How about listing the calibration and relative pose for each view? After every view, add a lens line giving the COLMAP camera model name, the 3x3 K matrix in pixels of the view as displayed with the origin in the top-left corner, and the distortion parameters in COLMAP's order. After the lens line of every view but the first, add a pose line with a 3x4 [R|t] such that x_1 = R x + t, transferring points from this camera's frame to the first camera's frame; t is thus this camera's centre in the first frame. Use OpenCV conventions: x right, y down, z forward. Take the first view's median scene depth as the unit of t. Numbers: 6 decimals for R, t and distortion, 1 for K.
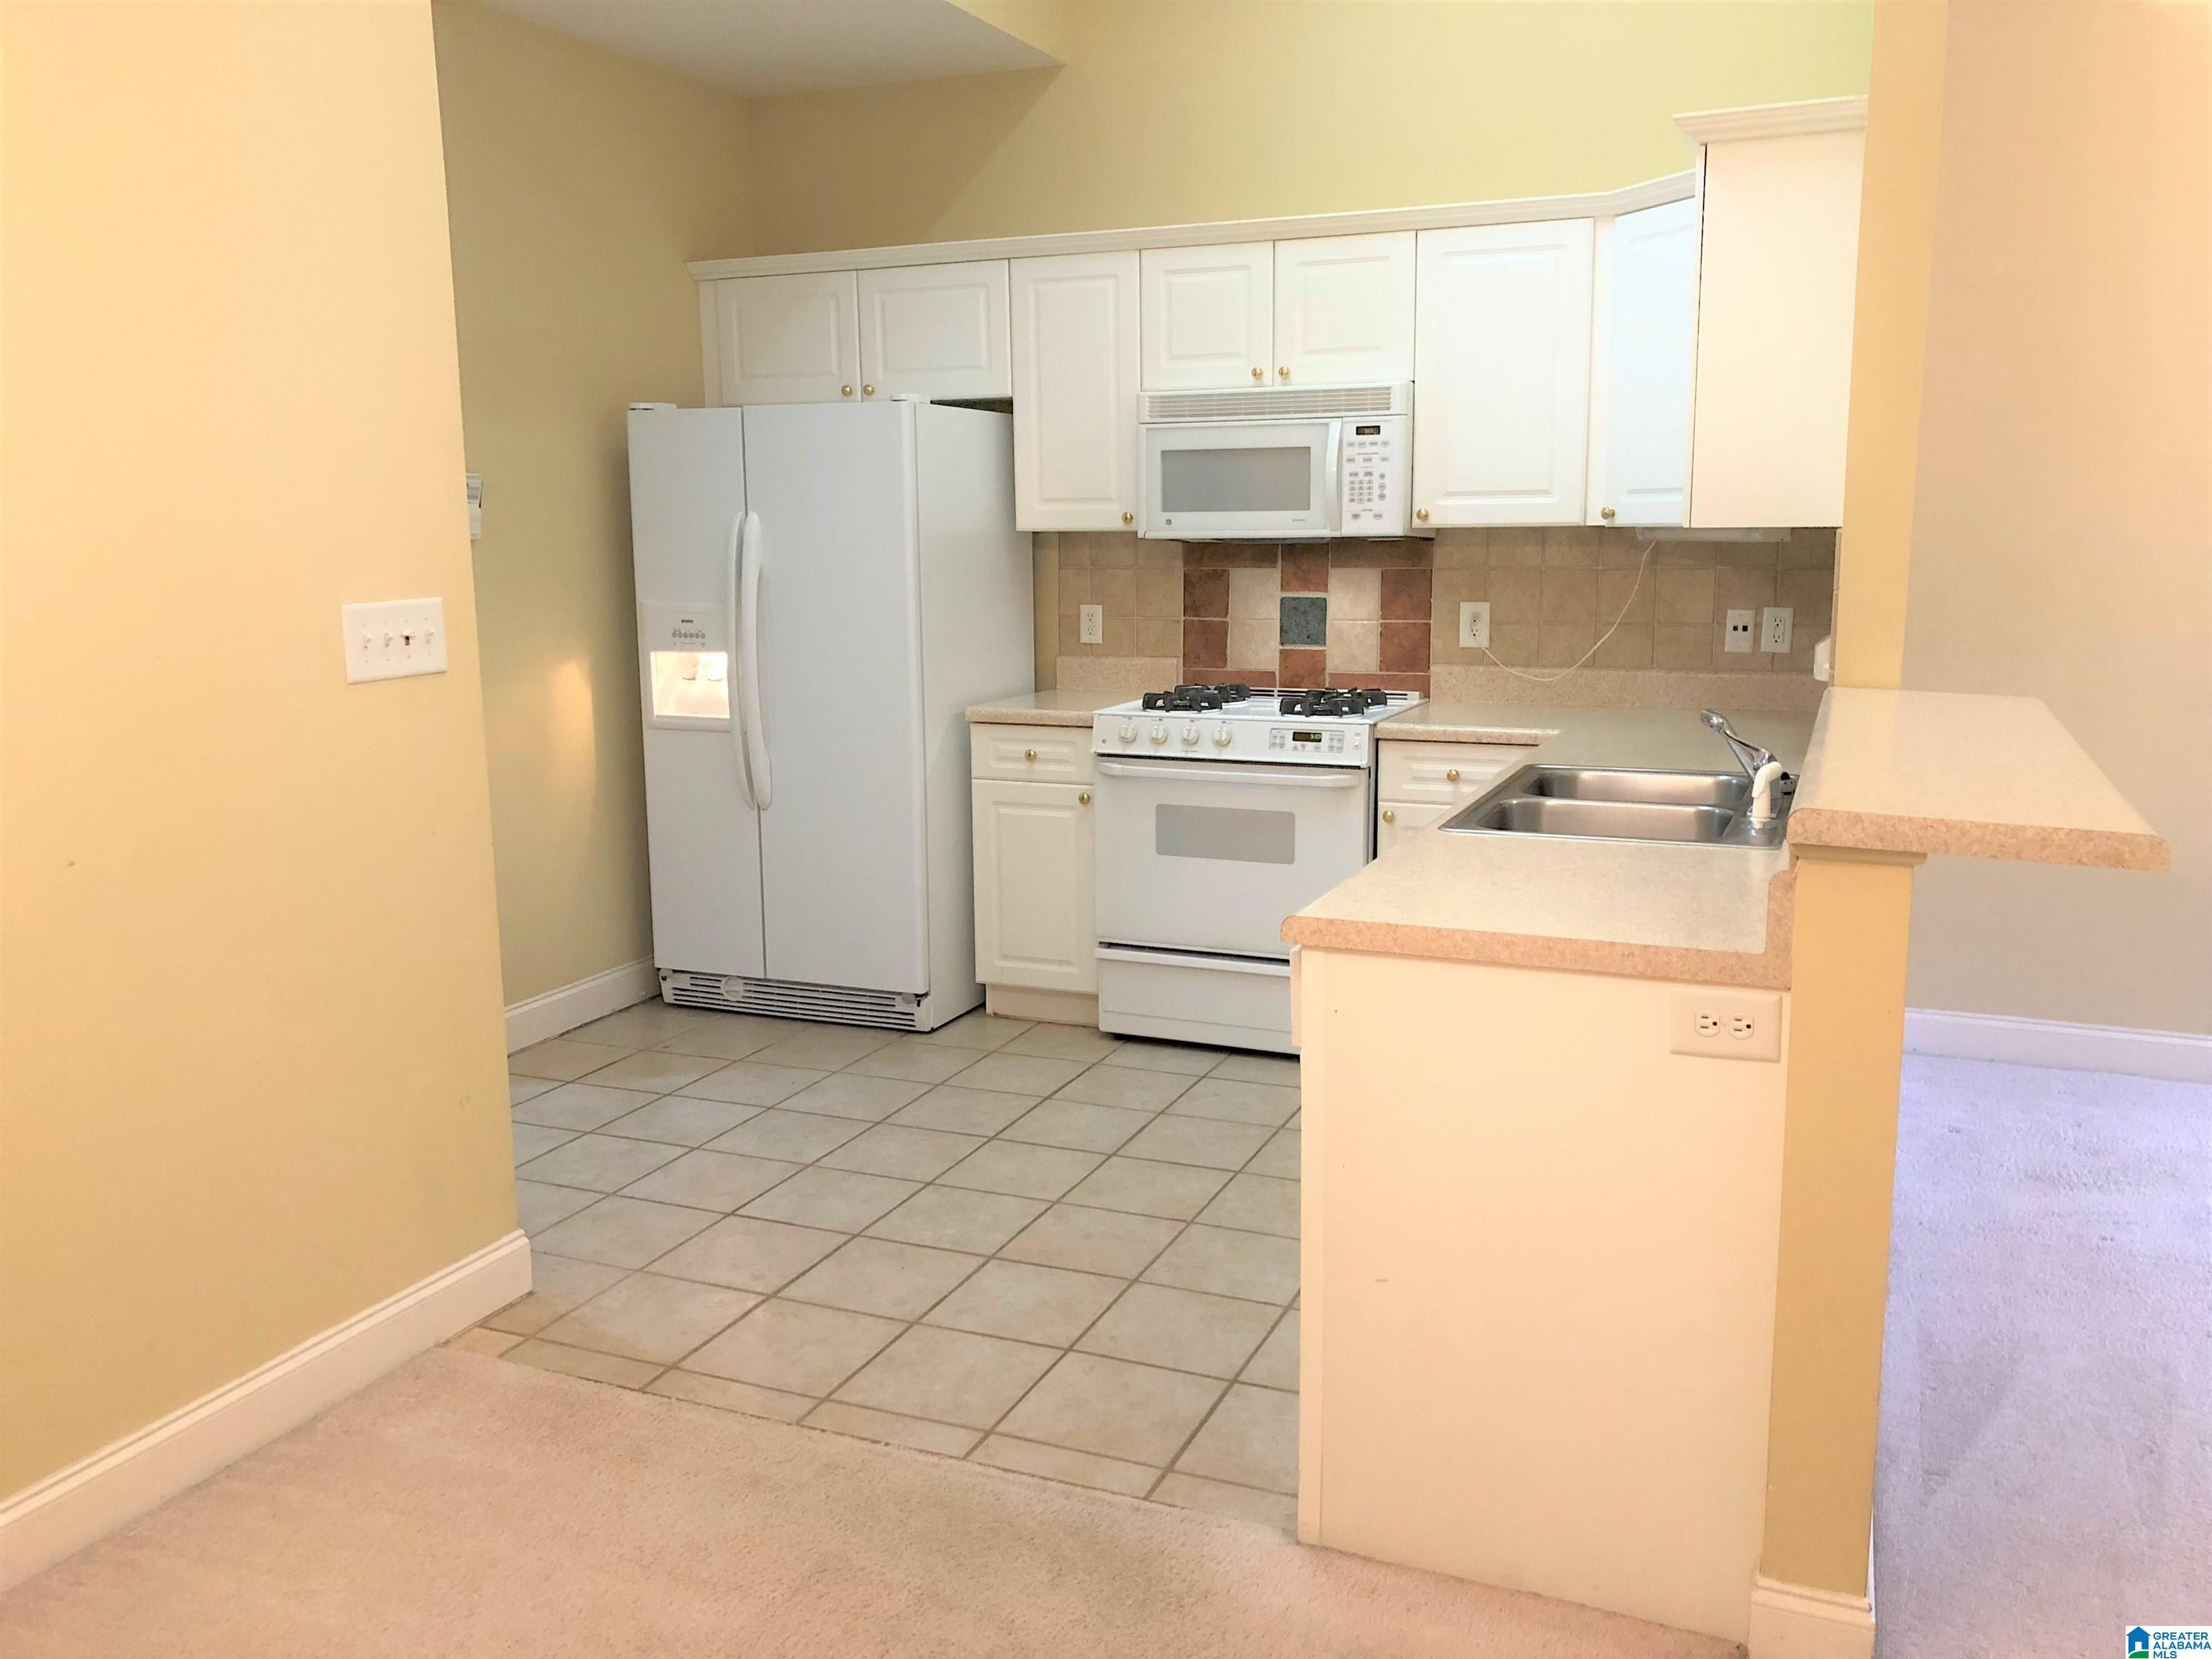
lens RADIAL K [[1784.7, 0, 1108.0], [0, 1784.7, 793.5], [0, 0, 1]] dist [0.039751, -0.047213]
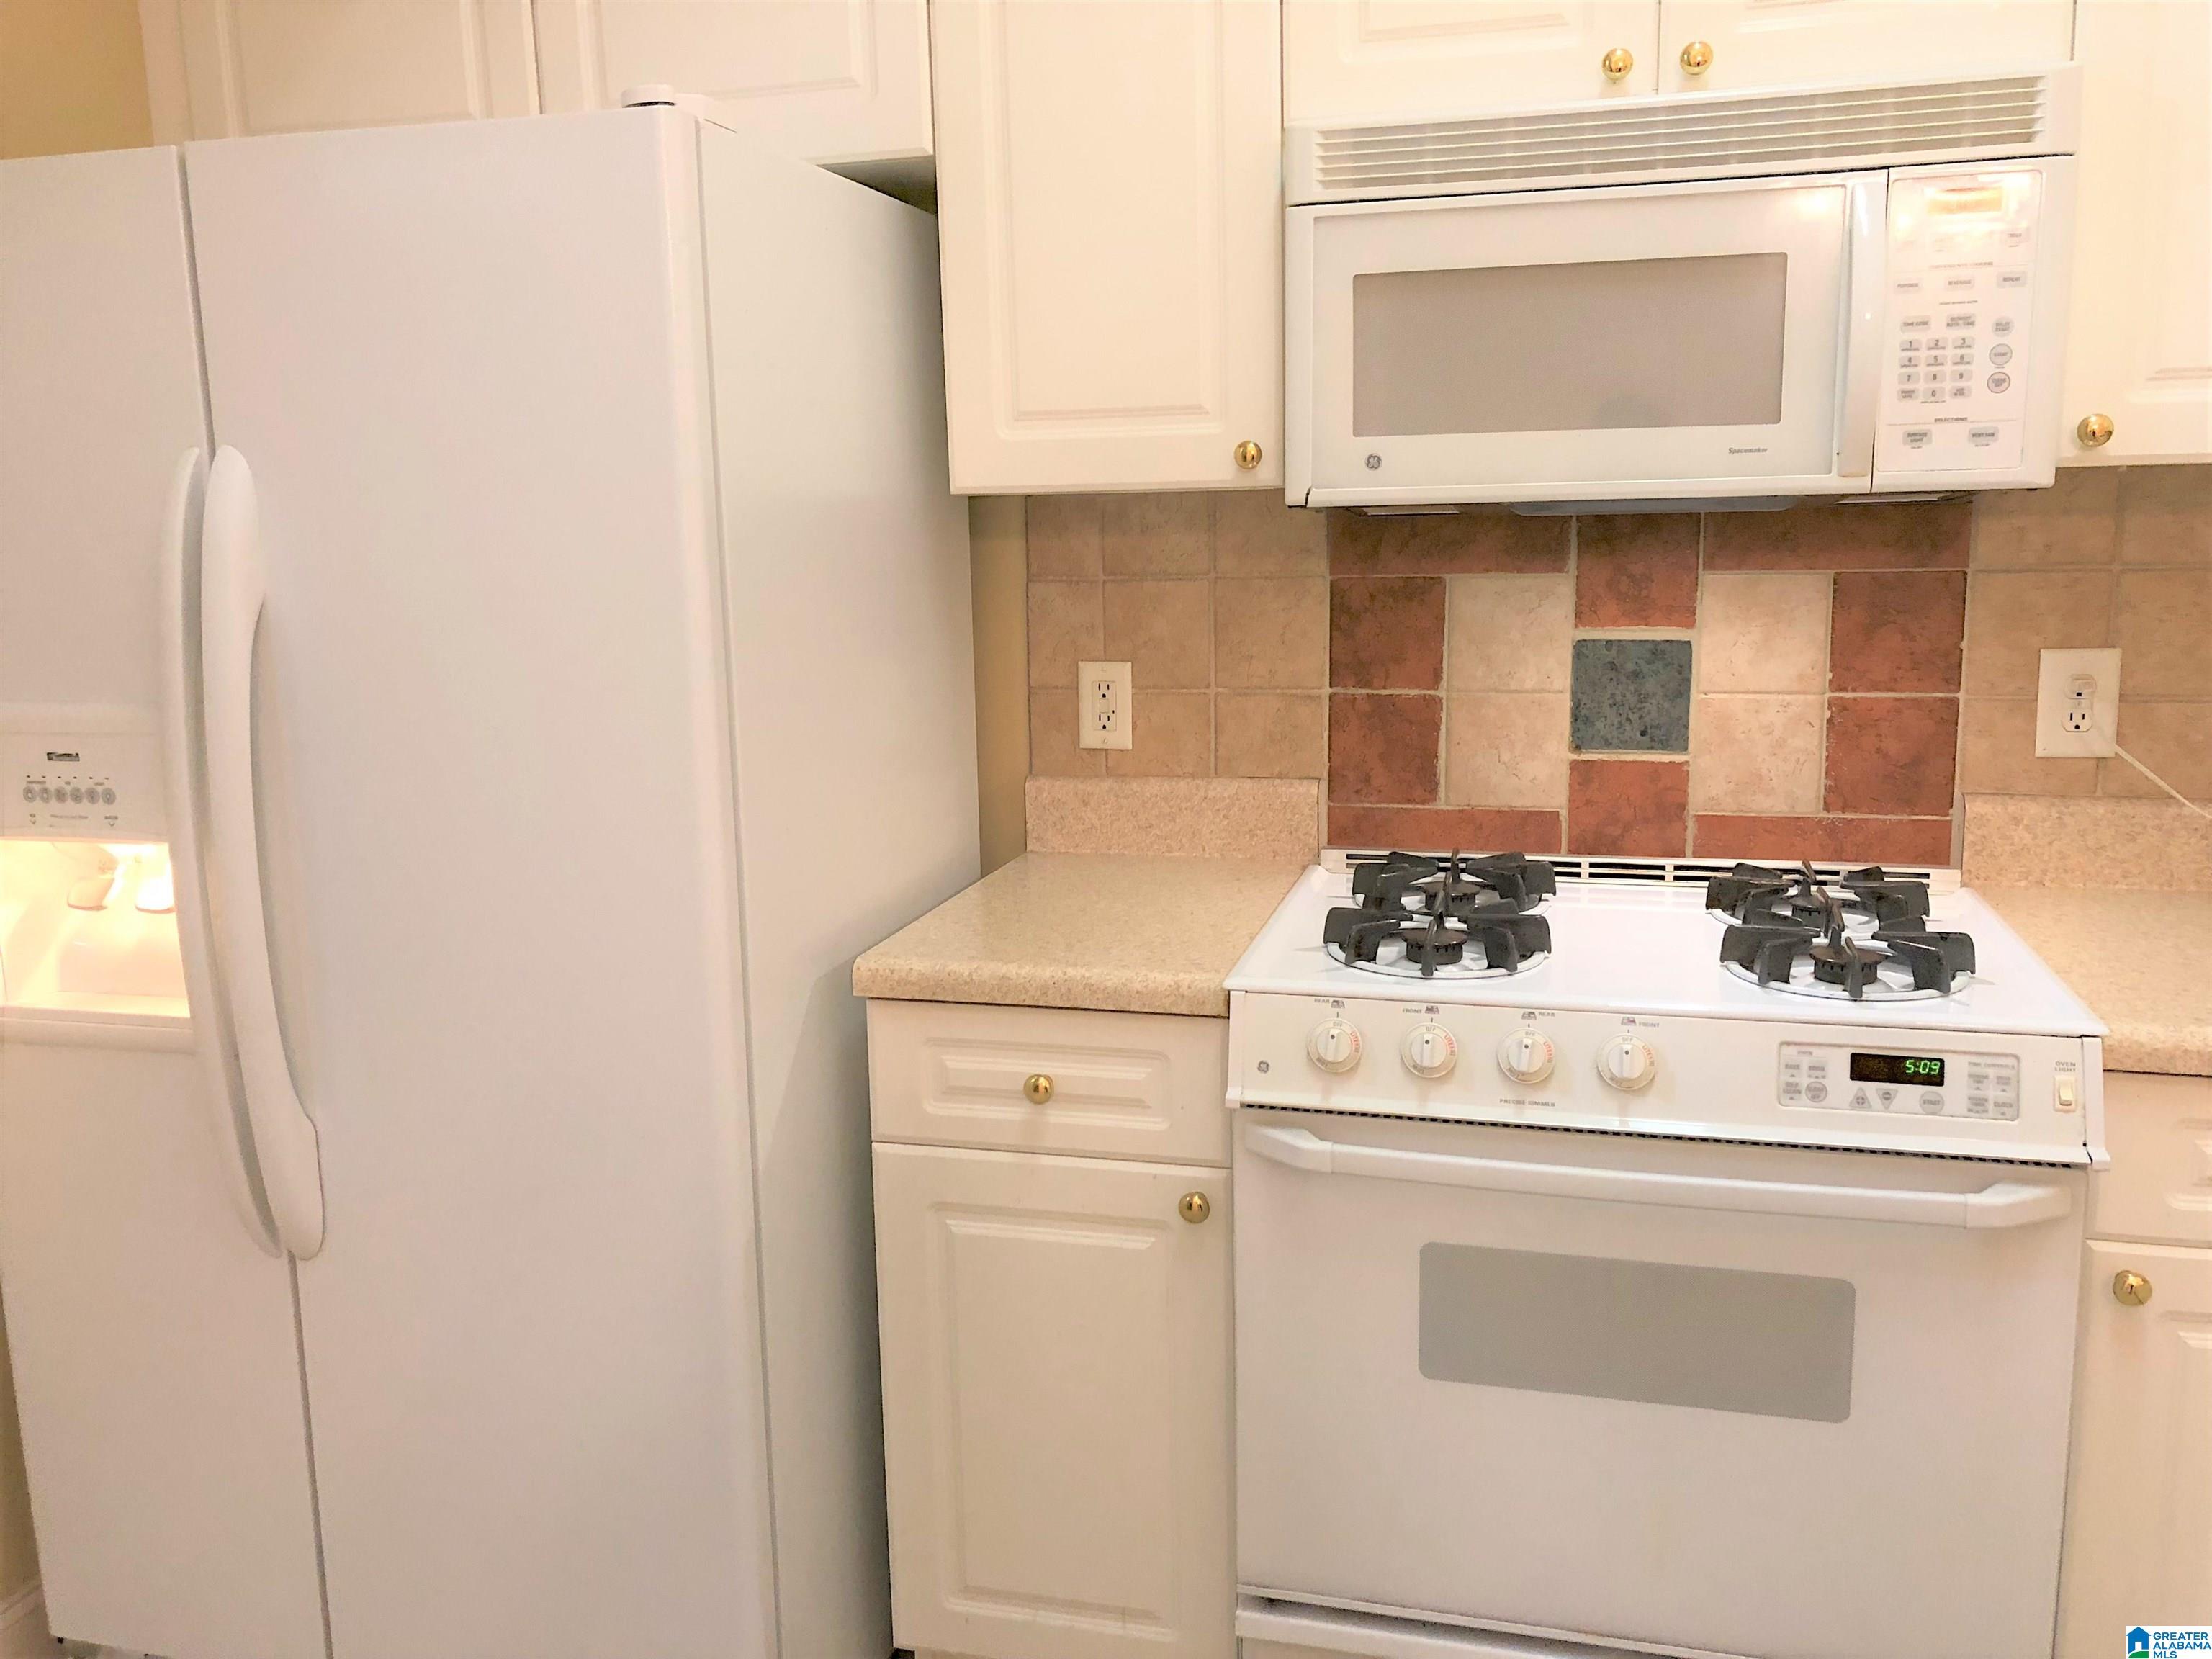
lens RADIAL K [[1803.7, 0, 1109.1], [0, 1803.7, 778.0], [0, 0, 1]] dist [-0.017866, 0.000844]
pose [[0.989434, -0.035188, 0.140650, -0.077136], [0.035103, 0.999379, 0.003088, -0.084576], [-0.140672, 0.001881, 0.990055, 0.606356]]
